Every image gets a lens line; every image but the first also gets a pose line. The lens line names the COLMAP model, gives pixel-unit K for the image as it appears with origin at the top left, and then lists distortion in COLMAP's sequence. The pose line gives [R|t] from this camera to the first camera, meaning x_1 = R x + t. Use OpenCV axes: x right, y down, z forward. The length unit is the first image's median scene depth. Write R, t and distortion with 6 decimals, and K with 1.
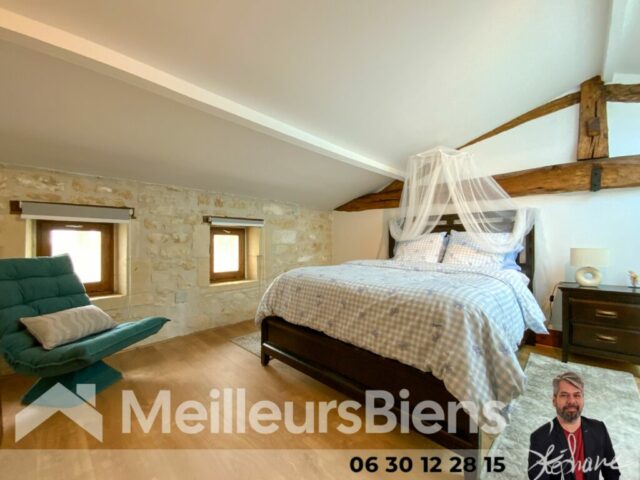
lens RADIAL K [[258.0, 0, 319.2], [0, 258.0, 241.4], [0, 0, 1]] dist [0.013654, -0.014295]
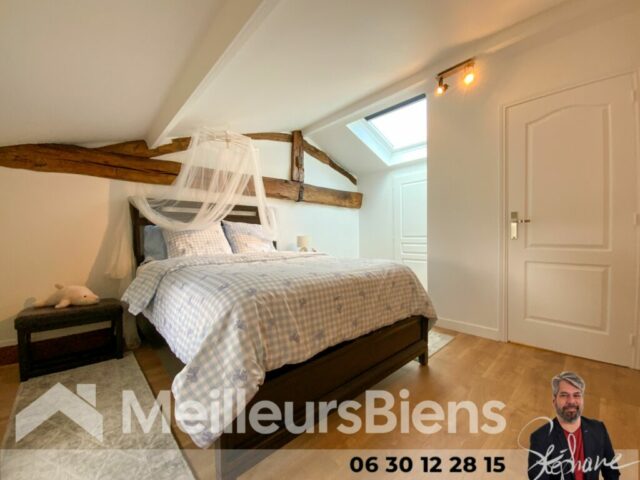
lens RADIAL K [[258.0, 0, 321.7], [0, 258.0, 245.1], [0, 0, 1]] dist [0.013654, -0.014295]
pose [[0.047766, -0.038916, 0.998100, -0.728753], [0.004920, 0.999238, 0.038725, 0.023647], [-0.998846, 0.003061, 0.047921, 0.967855]]
